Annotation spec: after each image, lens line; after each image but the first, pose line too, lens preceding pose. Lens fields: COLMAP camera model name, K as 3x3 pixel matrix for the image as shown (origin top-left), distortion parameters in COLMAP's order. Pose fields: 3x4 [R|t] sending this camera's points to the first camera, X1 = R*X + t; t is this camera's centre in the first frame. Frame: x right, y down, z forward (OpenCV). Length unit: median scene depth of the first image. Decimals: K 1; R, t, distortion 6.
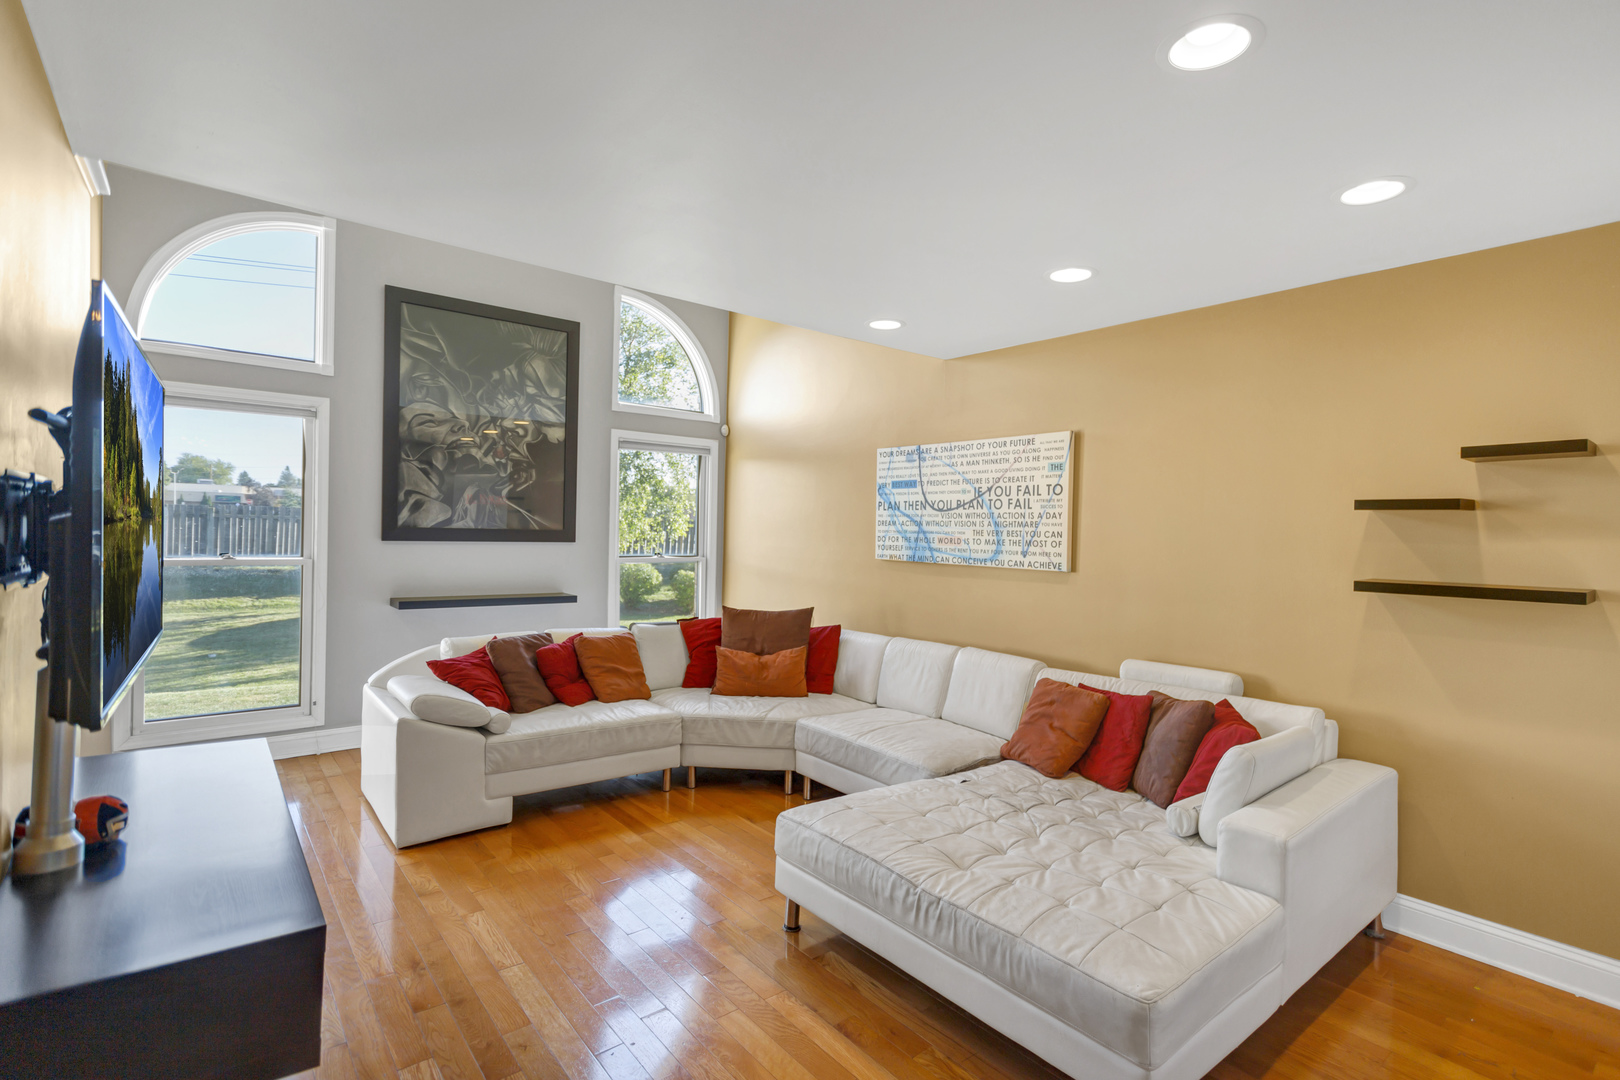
lens RADIAL K [[776.2, 0, 833.7], [0, 776.2, 534.0], [0, 0, 1]] dist [0.000588, 0.000333]
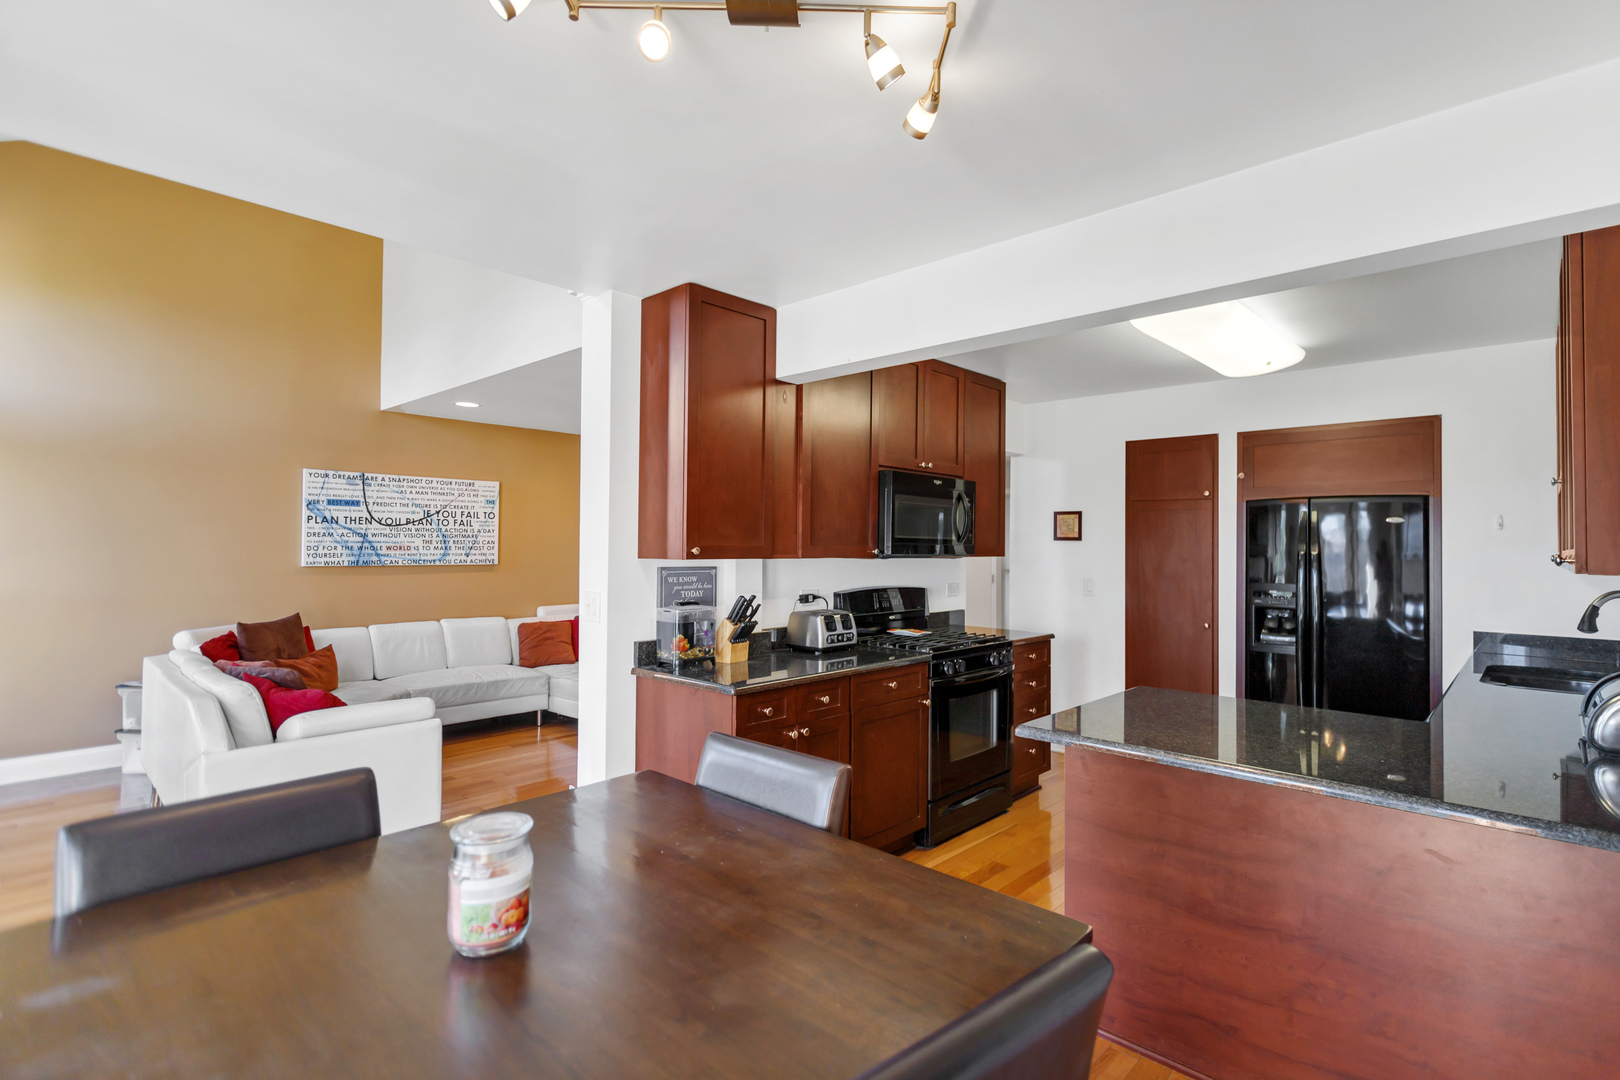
lens RADIAL K [[776.2, 0, 833.7], [0, 776.2, 534.0], [0, 0, 1]] dist [0.000588, 0.000333]
pose [[-0.136456, -0.010409, 0.990592, -1.288873], [-0.005983, 0.999935, 0.009683, -0.033269], [-0.990628, -0.004606, -0.136509, 0.430412]]
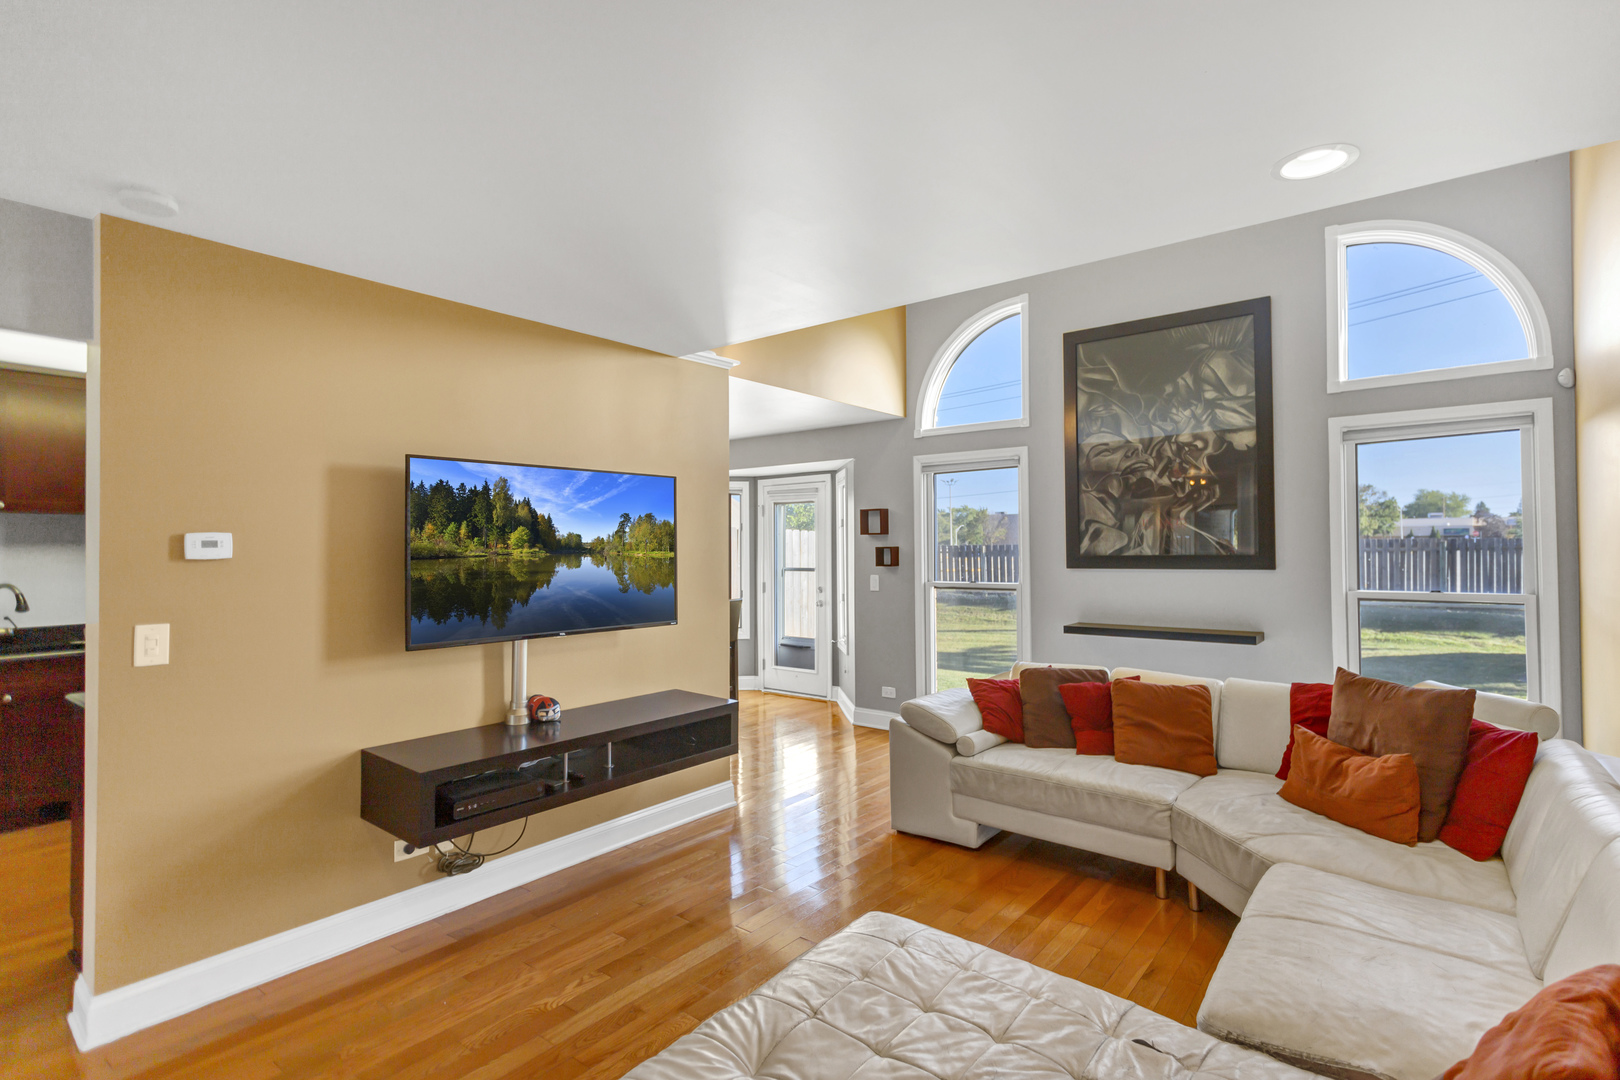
lens RADIAL K [[776.2, 0, 833.7], [0, 776.2, 534.0], [0, 0, 1]] dist [0.000588, 0.000333]
pose [[0.222773, -0.048619, -0.973657, 0.428471], [0.006695, 0.998808, -0.048343, 0.011588], [0.974847, 0.004251, 0.222833, 0.478848]]
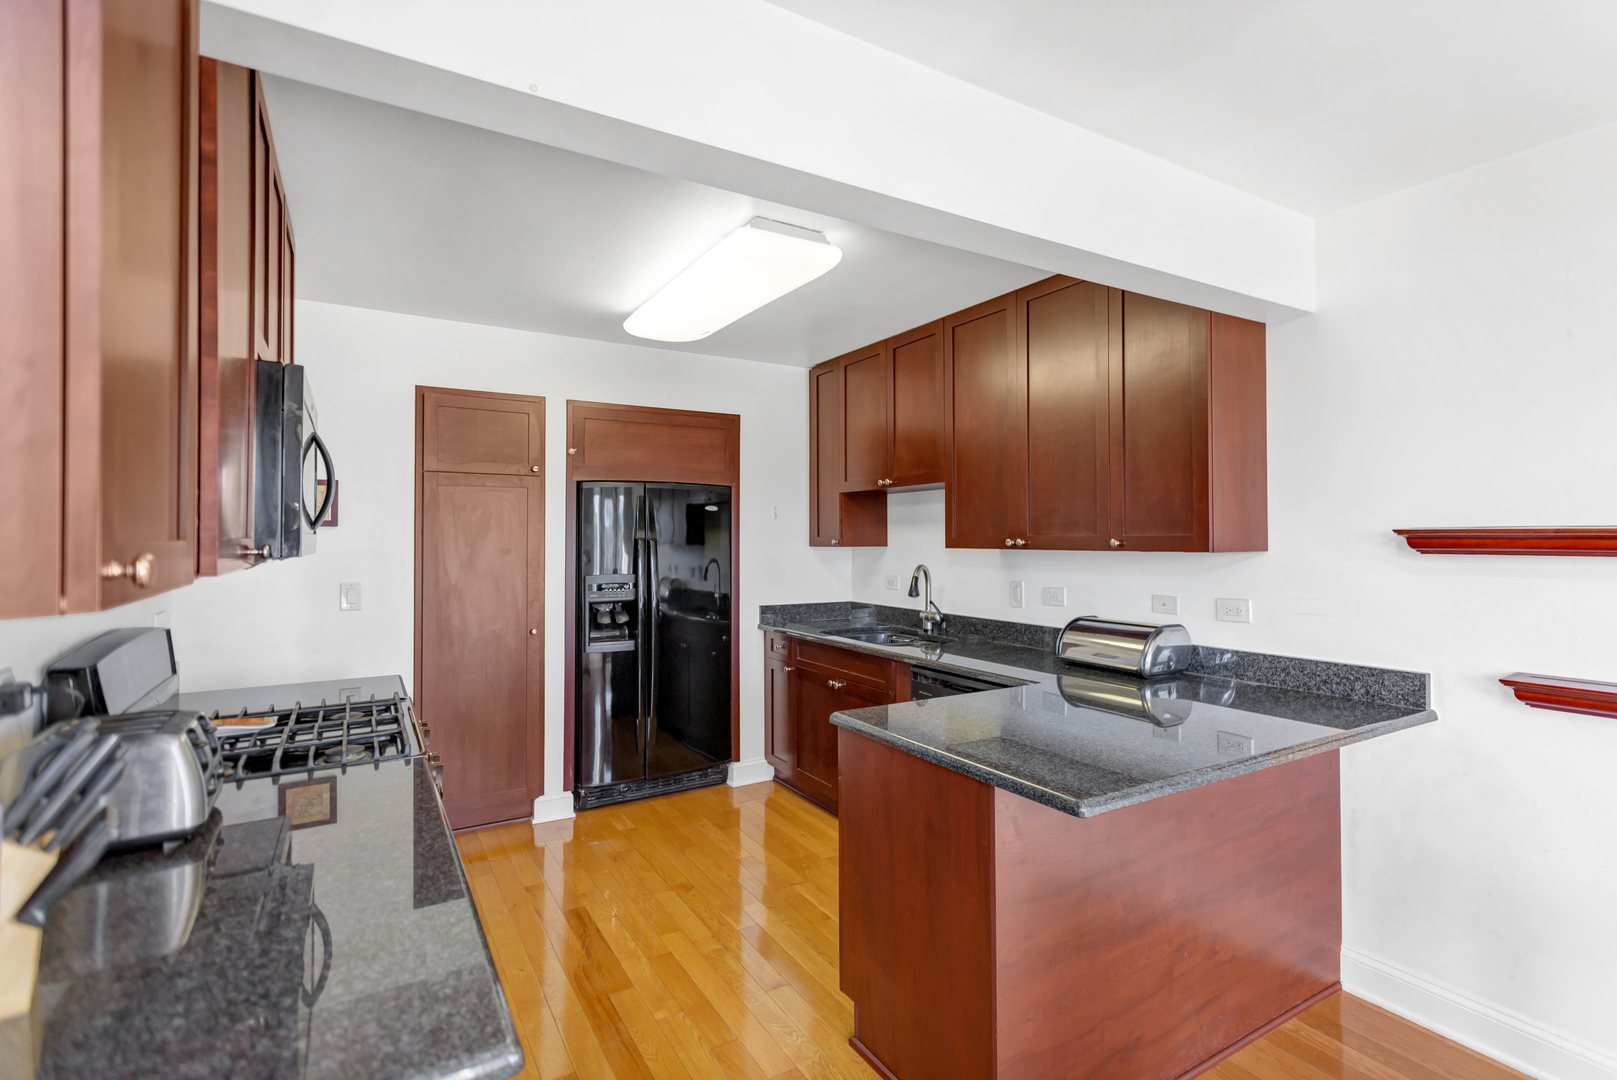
lens RADIAL K [[774.8, 0, 832.1], [0, 774.8, 534.0], [0, 0, 1]] dist [0.000588, 0.000333]
pose [[-0.990024, -0.025529, 0.138568, -0.757510], [-0.024778, 0.999667, 0.007148, -0.023110], [-0.138705, 0.003643, -0.990327, 0.587512]]
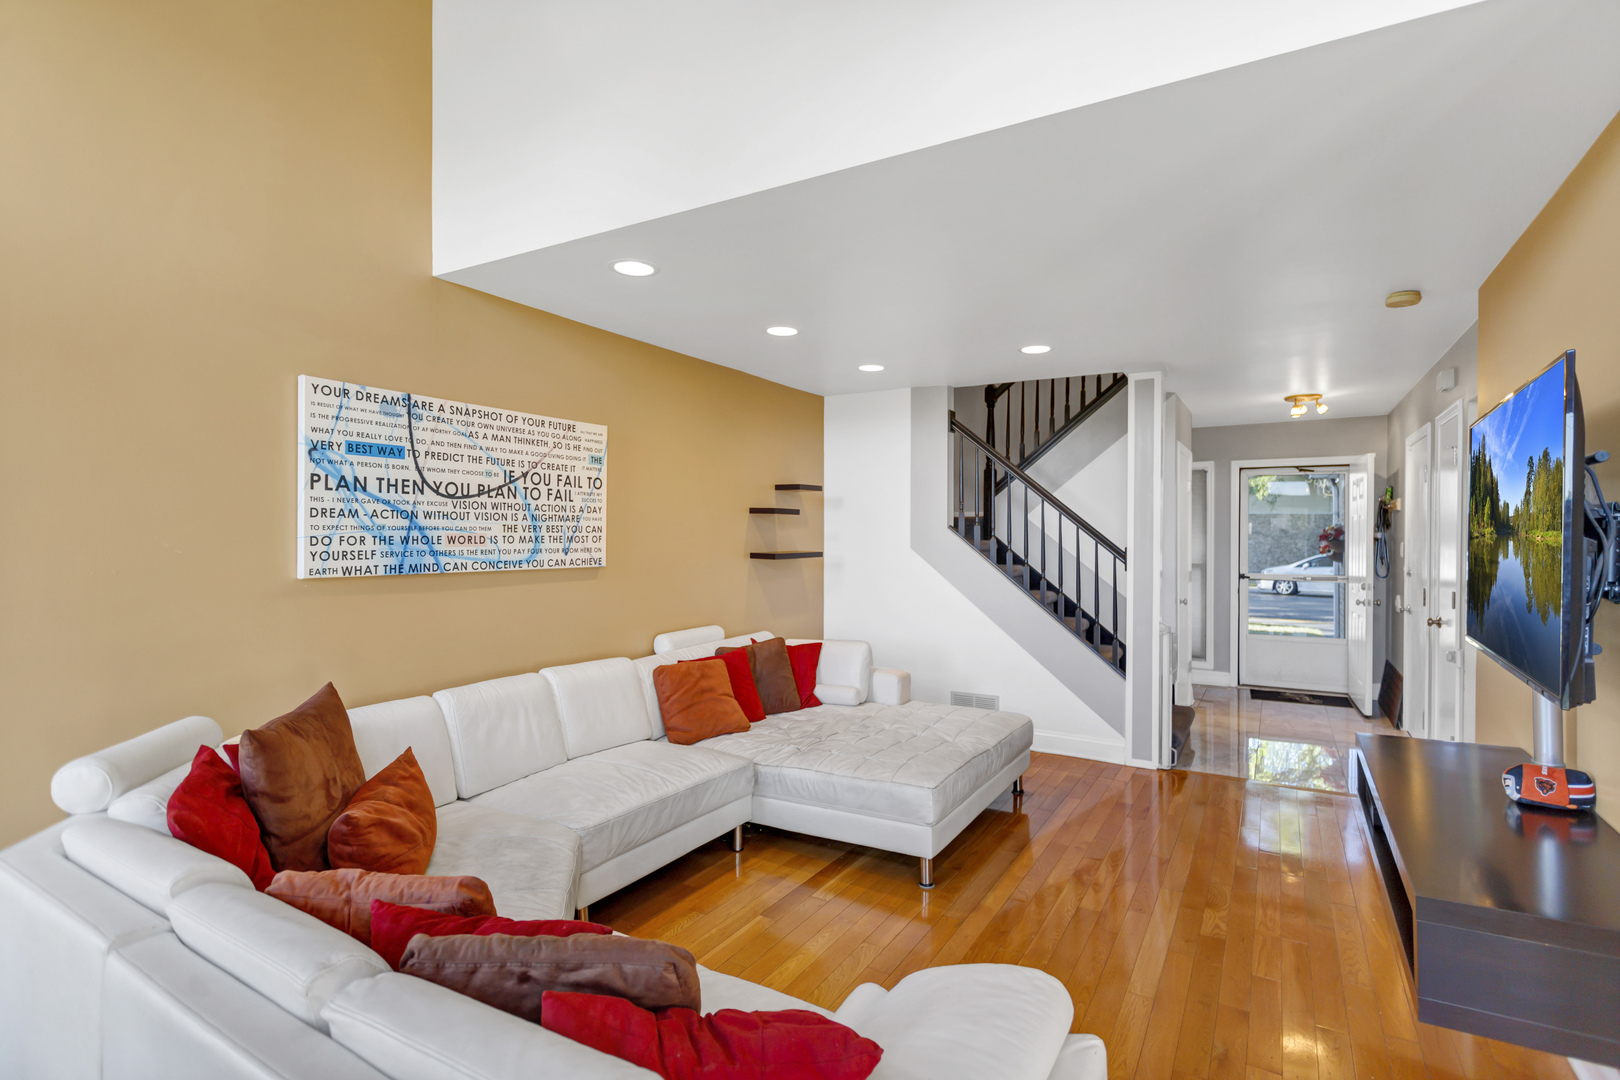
lens RADIAL K [[769.5, 0, 823.3], [0, 769.5, 538.0], [0, 0, 1]] dist [-0.017767, 0.000443]
pose [[-0.346725, -0.028439, 0.937536, -0.629106], [-0.008094, 0.999594, 0.027328, -0.014959], [-0.937932, 0.001887, -0.346814, 0.930837]]
